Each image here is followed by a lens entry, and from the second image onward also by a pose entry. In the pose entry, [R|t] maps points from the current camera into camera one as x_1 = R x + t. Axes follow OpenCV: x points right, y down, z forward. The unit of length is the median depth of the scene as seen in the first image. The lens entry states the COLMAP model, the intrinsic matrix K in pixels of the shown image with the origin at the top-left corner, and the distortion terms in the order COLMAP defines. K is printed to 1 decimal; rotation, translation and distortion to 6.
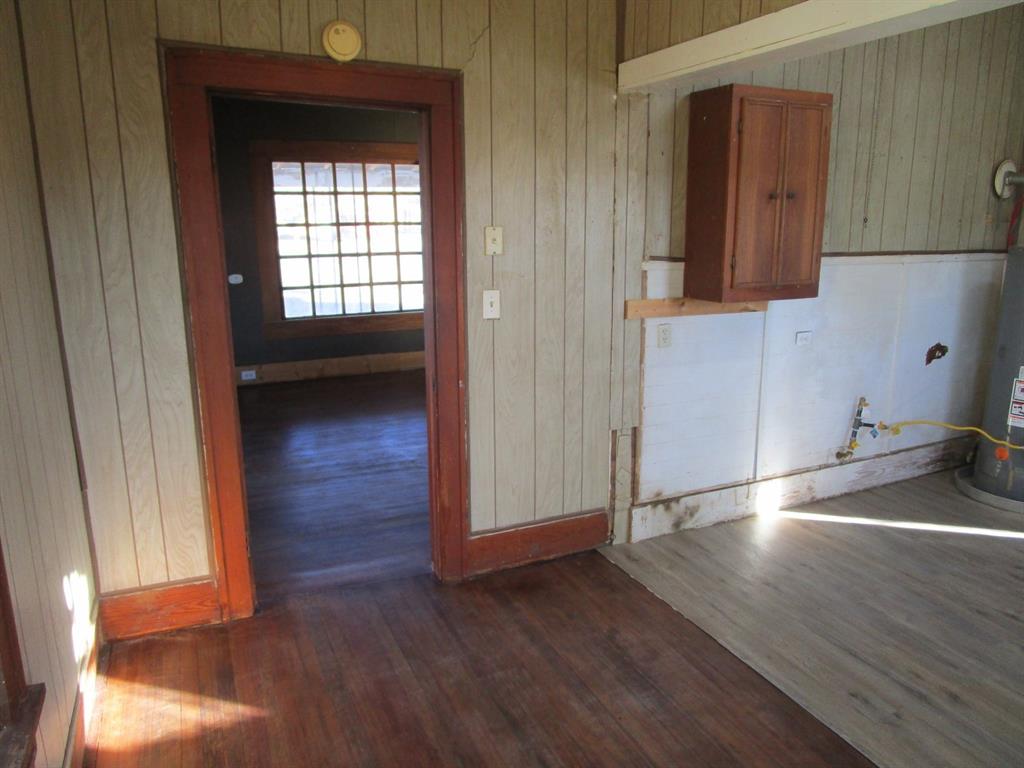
lens RADIAL K [[720.7, 0, 512.0], [0, 720.7, 384.0], [0, 0, 1]] dist [-0.035828, 0.006813]
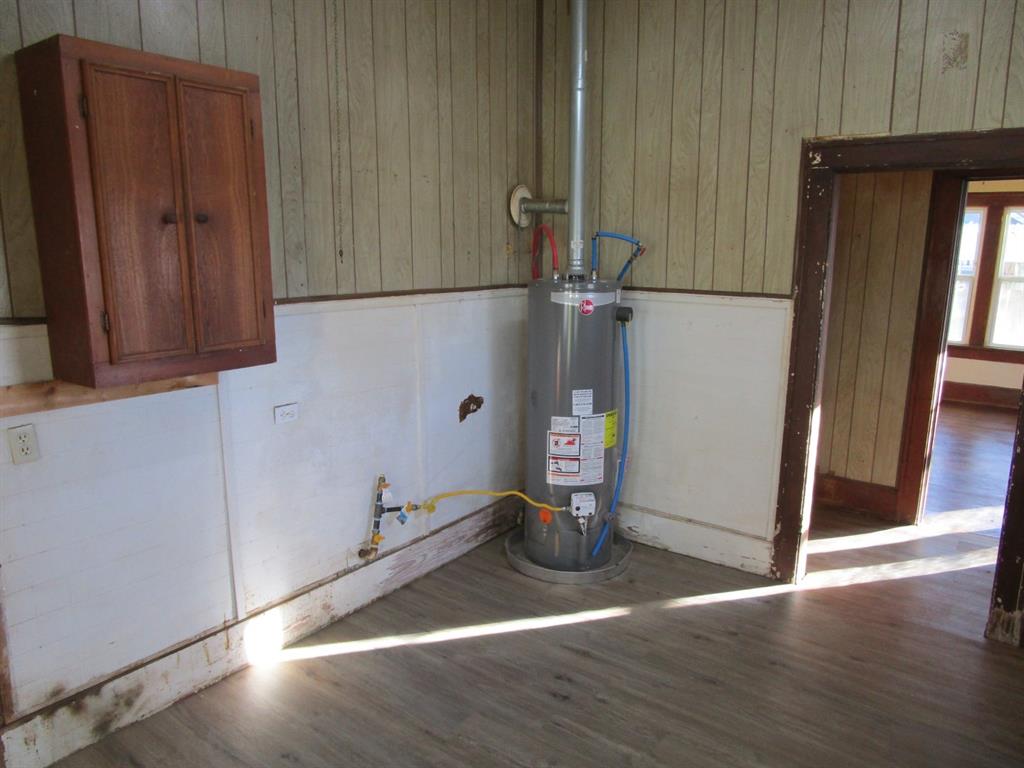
lens RADIAL K [[720.7, 0, 512.0], [0, 720.7, 384.0], [0, 0, 1]] dist [-0.035828, 0.006813]
pose [[0.878718, -0.084614, 0.469783, 0.255082], [0.104063, 0.994449, -0.015534, -0.055710], [-0.465861, 0.062537, 0.882645, 0.229343]]
